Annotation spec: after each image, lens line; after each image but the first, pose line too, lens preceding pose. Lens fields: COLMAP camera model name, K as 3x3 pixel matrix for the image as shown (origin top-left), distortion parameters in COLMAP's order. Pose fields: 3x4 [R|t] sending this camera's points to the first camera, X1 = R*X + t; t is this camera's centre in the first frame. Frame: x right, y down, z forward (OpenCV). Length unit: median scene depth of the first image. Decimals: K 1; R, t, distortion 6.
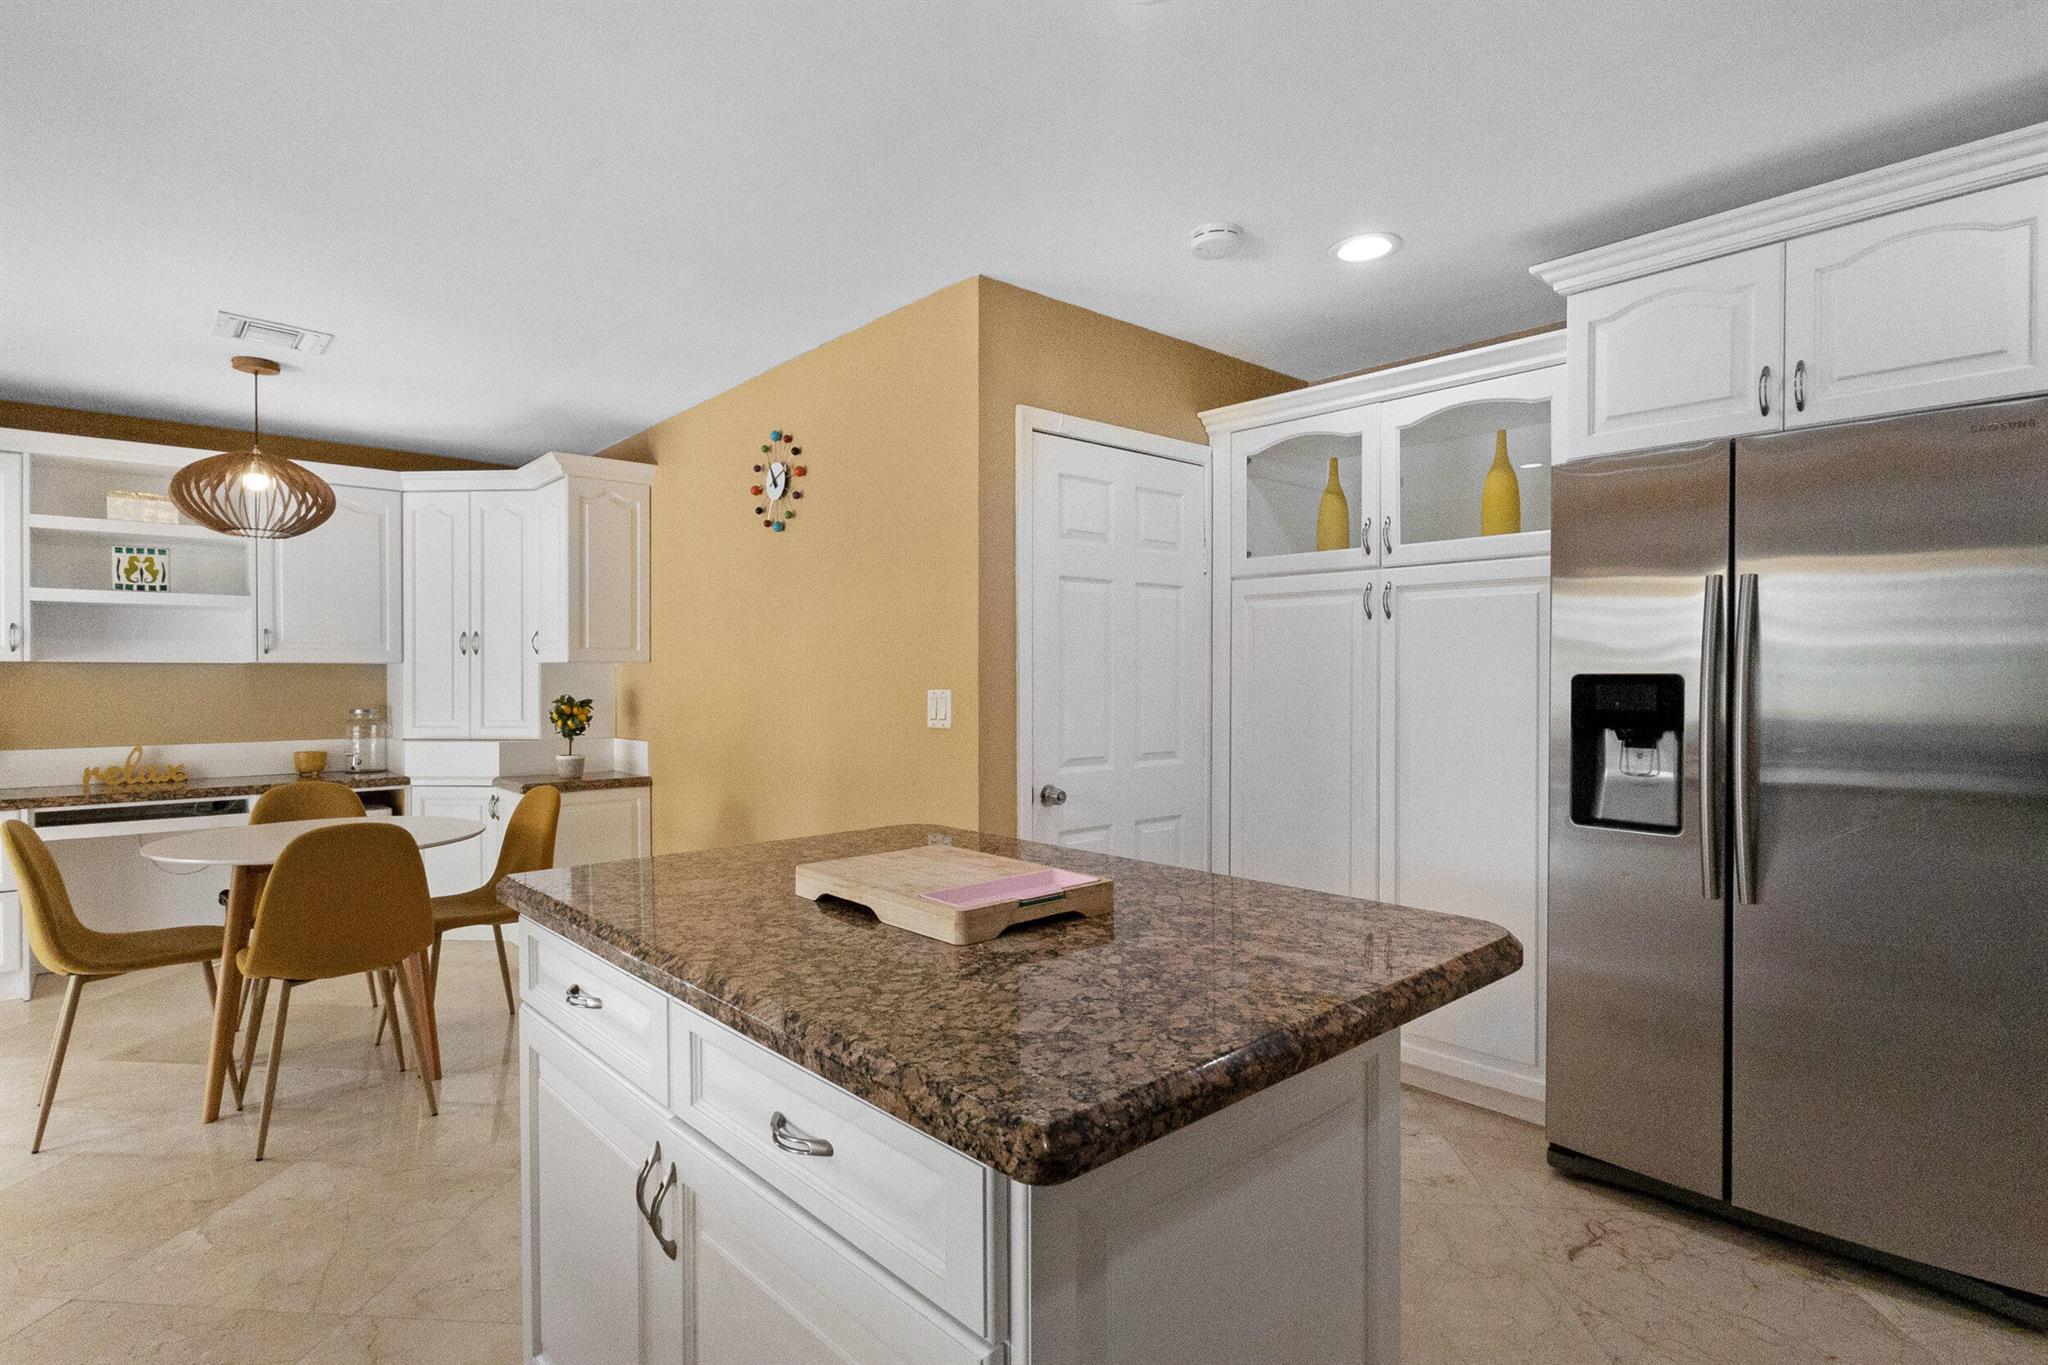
lens RADIAL K [[998.9, 0, 1022.8], [0, 998.9, 673.2], [0, 0, 1]] dist [-0.000683, -0.000274]
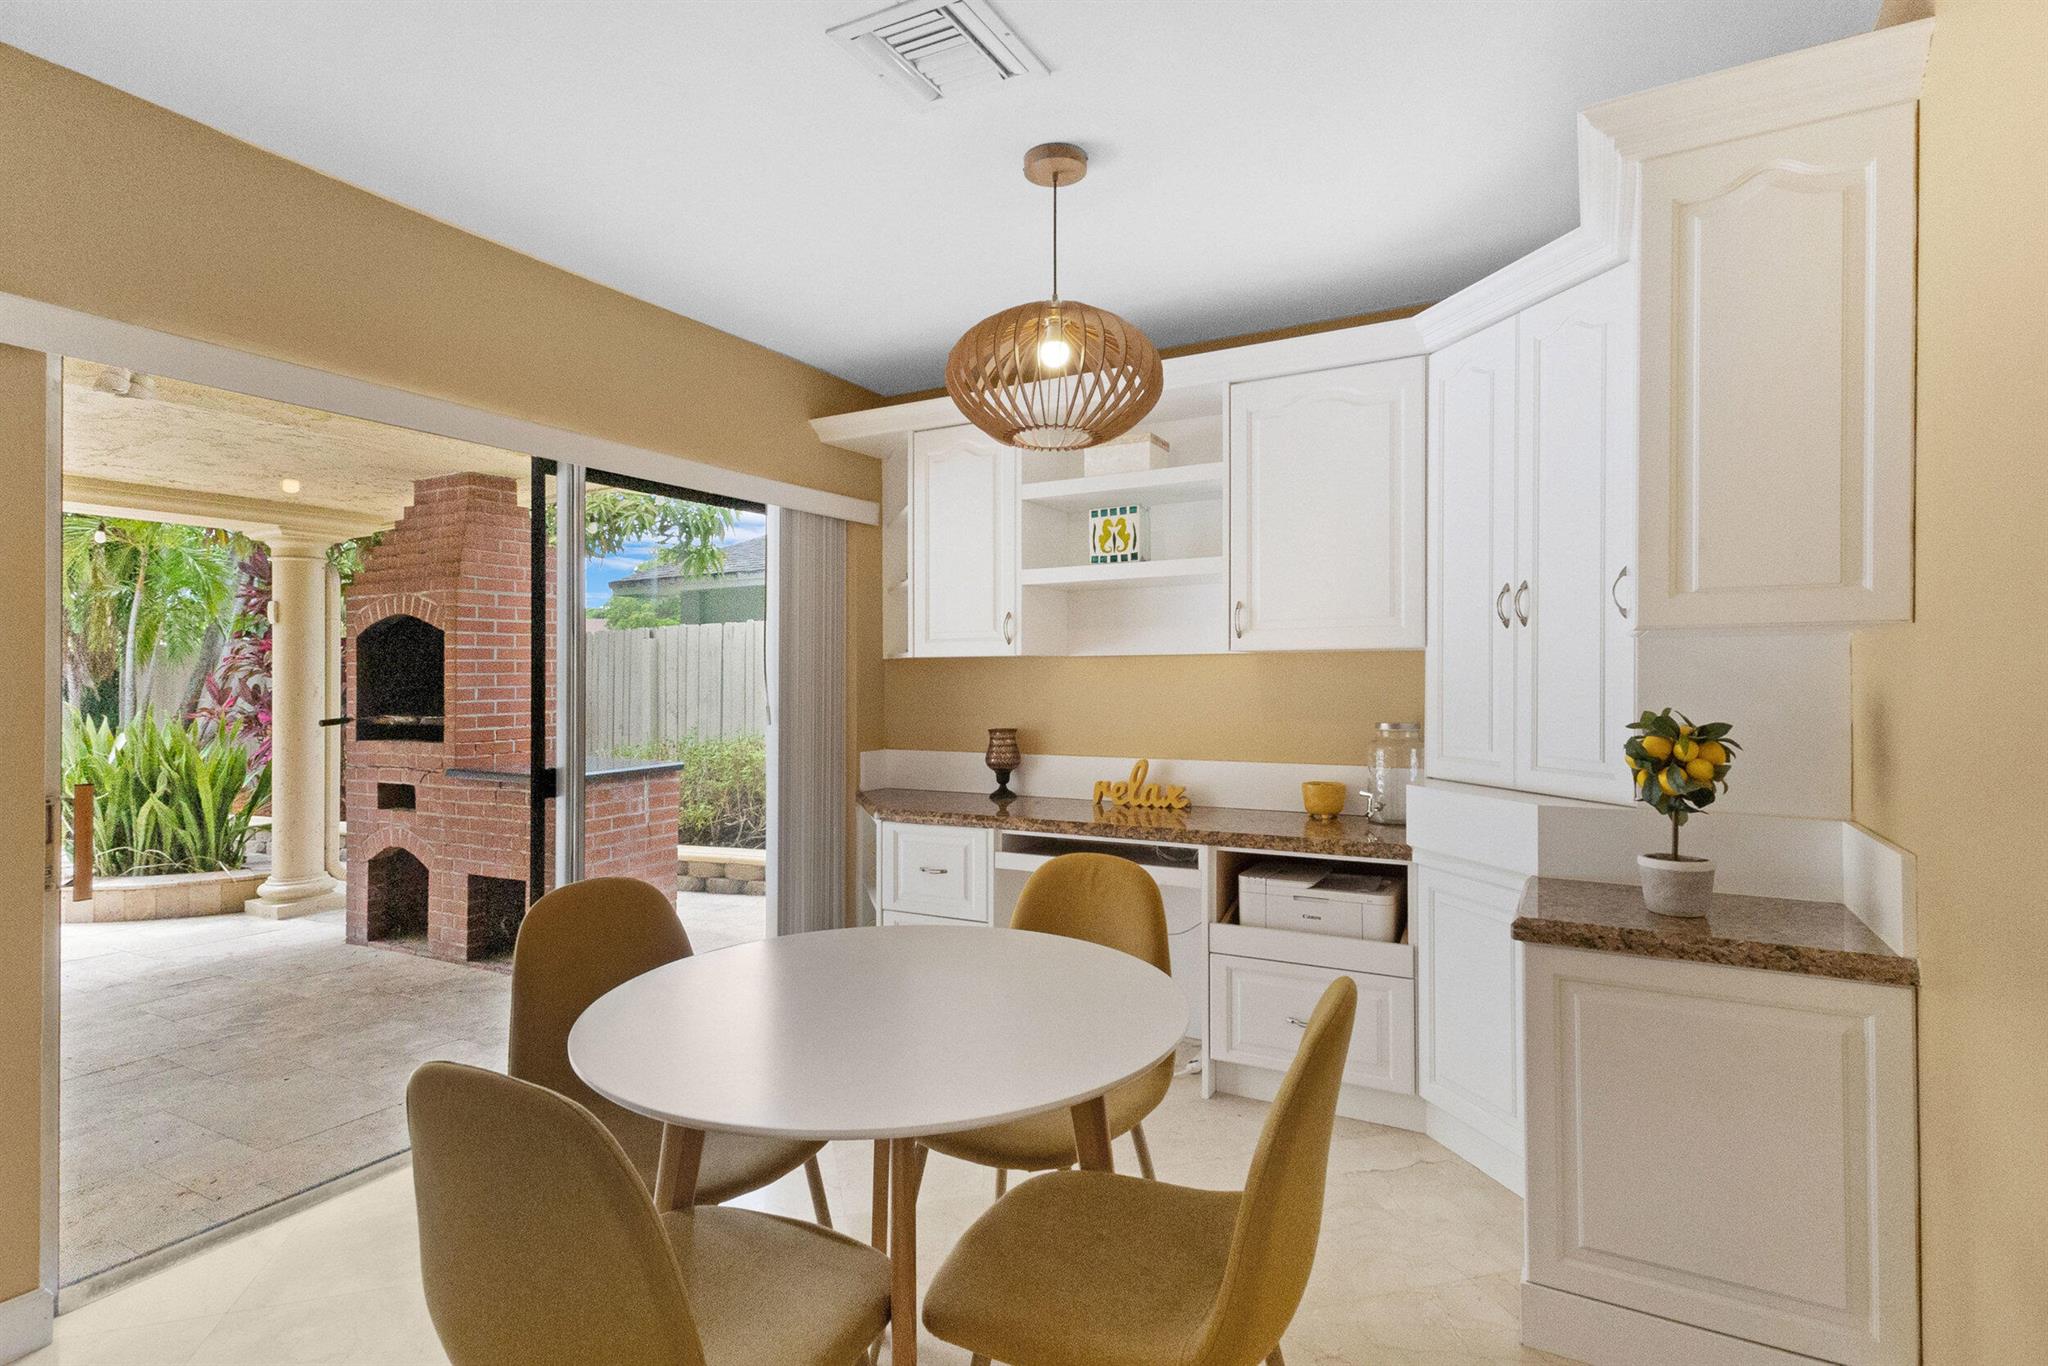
lens RADIAL K [[1012.5, 0, 1024.0], [0, 1012.5, 683.0], [0, 0, 1]] dist [0.028809, -0.000270]
pose [[0.339013, 0.003895, -0.940774, -0.159577], [0.008202, 0.999941, 0.007096, 0.005413], [0.940746, -0.010121, 0.338961, 0.658372]]
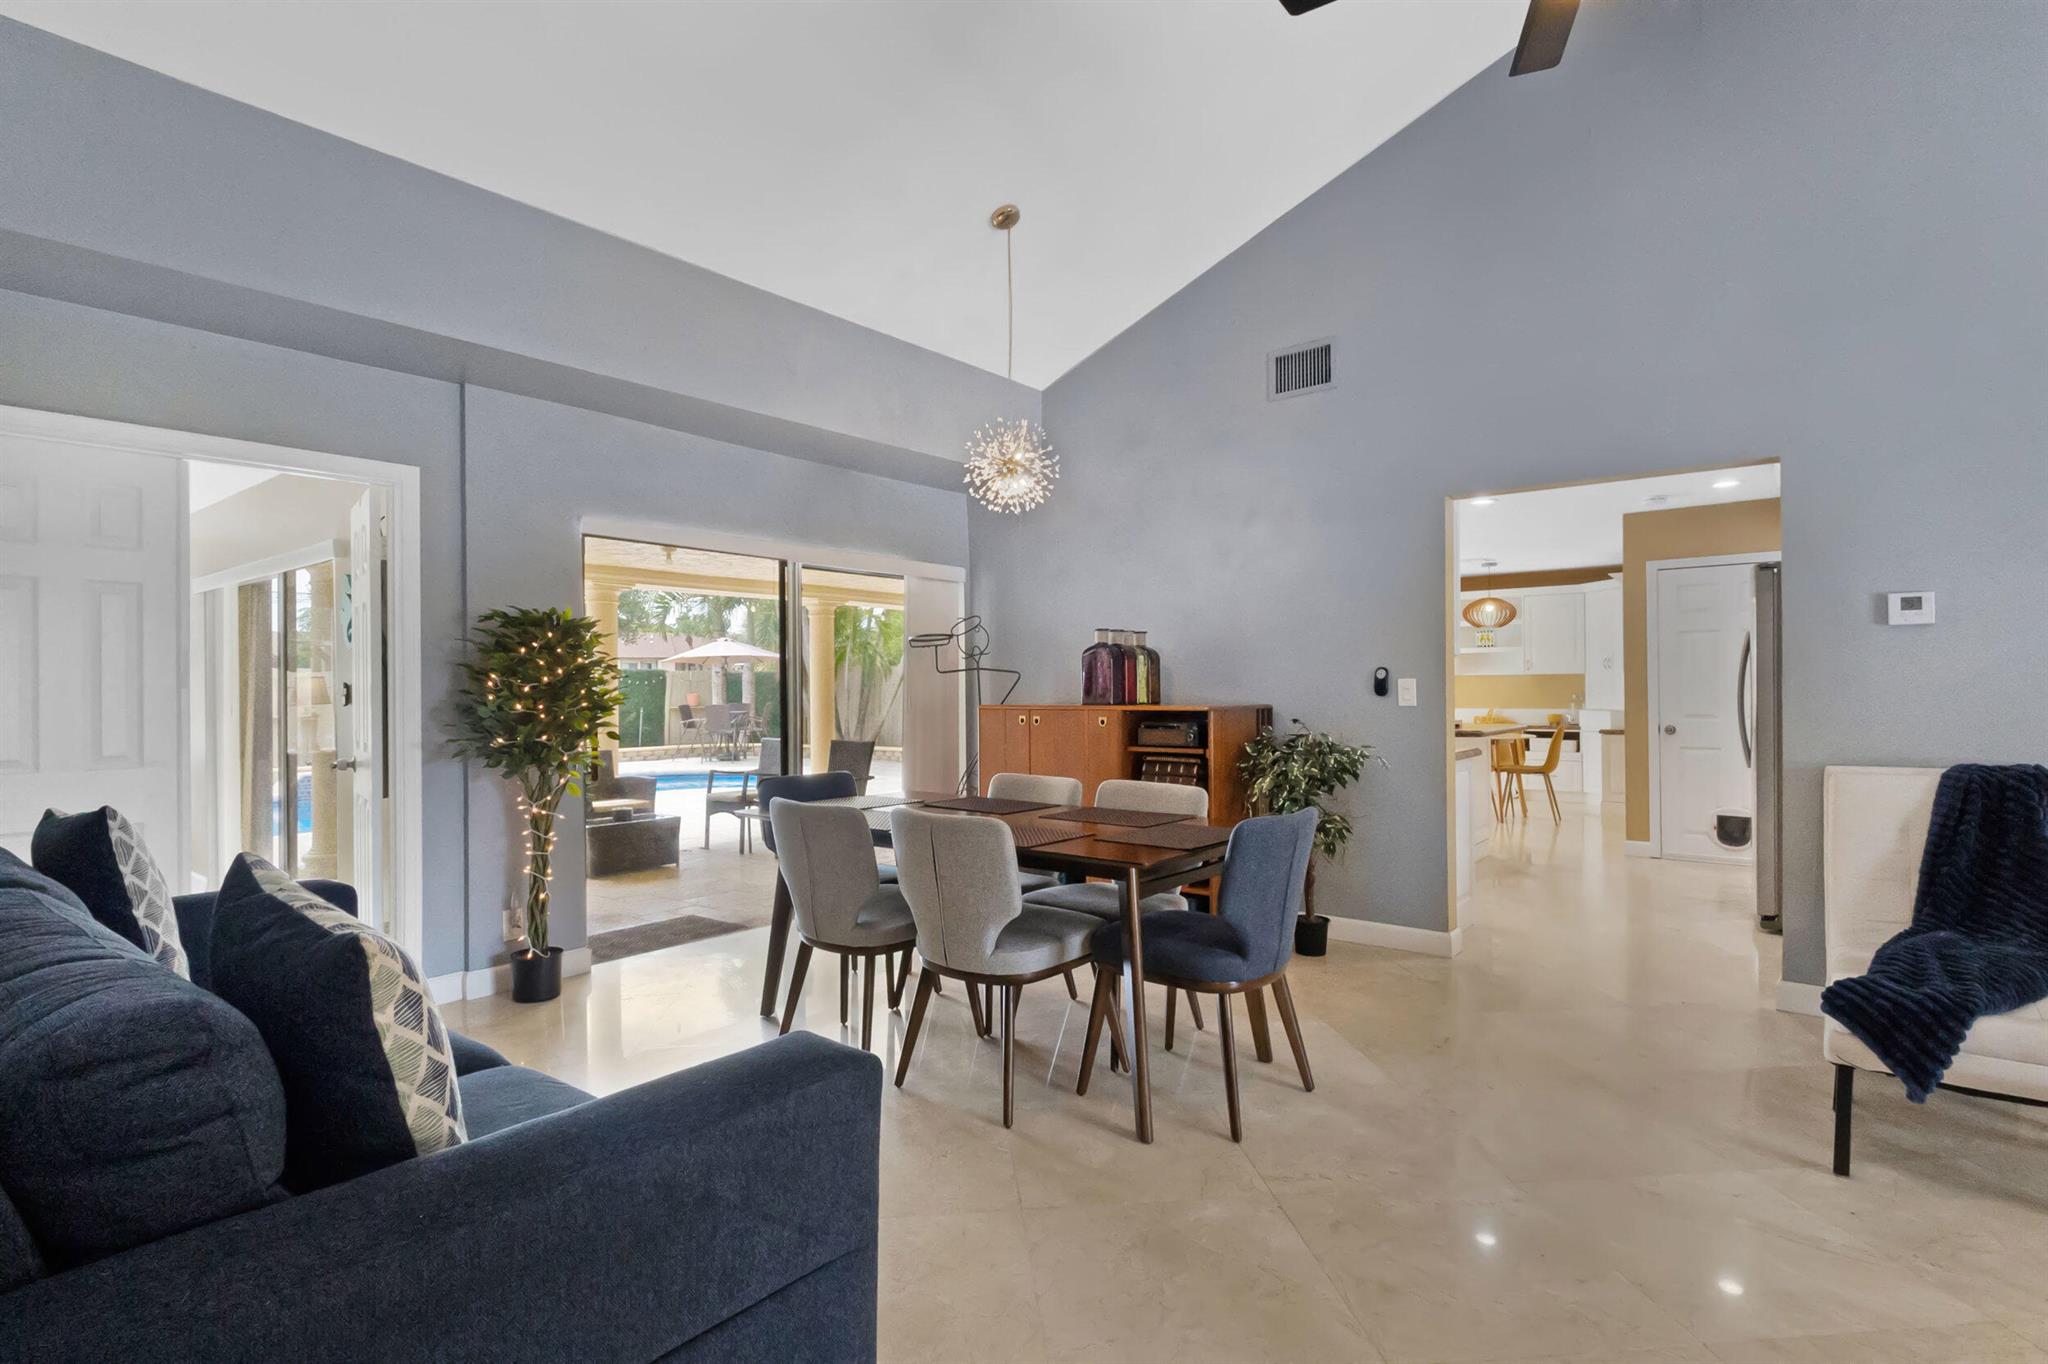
lens RADIAL K [[998.9, 0, 1022.8], [0, 998.9, 672.7], [0, 0, 1]] dist [-0.000683, -0.000274]
pose [[0.162525, -0.015743, -0.986579, 1.427914], [0.011622, 0.999834, -0.014040, 0.005524], [0.986636, -0.009184, 0.162681, -0.573884]]
